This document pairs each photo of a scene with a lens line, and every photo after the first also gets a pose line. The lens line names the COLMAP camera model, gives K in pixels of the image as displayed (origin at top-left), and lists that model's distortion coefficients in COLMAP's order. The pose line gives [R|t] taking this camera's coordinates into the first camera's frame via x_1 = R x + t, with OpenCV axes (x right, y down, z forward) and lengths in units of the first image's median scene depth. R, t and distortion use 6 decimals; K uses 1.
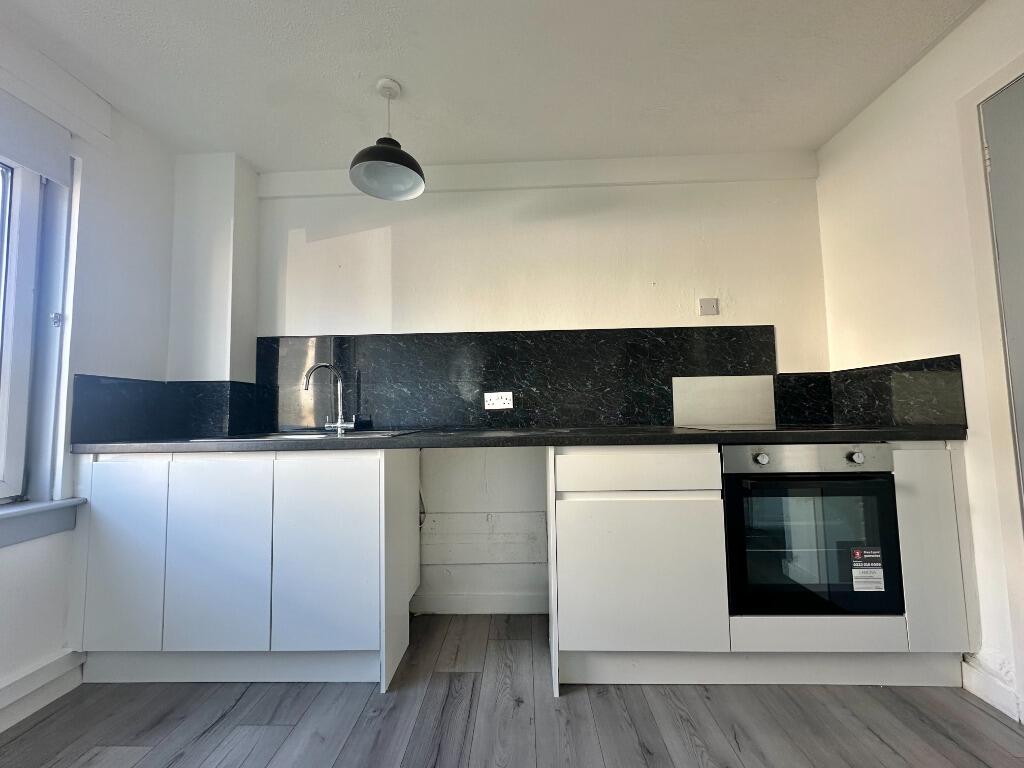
lens RADIAL K [[407.9, 0, 513.9], [0, 407.9, 379.3], [0, 0, 1]] dist [0.001468, 0.000219]
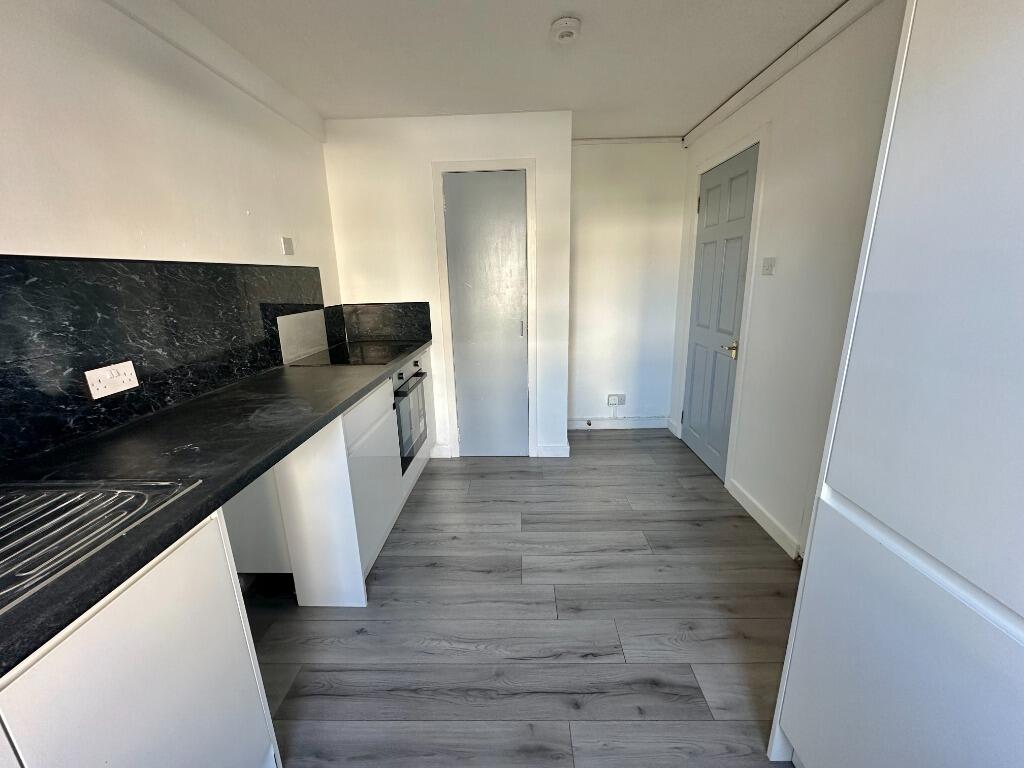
lens RADIAL K [[407.9, 0, 508.5], [0, 407.9, 375.4], [0, 0, 1]] dist [0.001468, 0.000219]
pose [[-0.004781, -0.223018, 0.974803, -0.623150], [-0.063957, 0.972886, 0.222266, -0.123674], [-0.997941, -0.061283, -0.018915, 0.432168]]
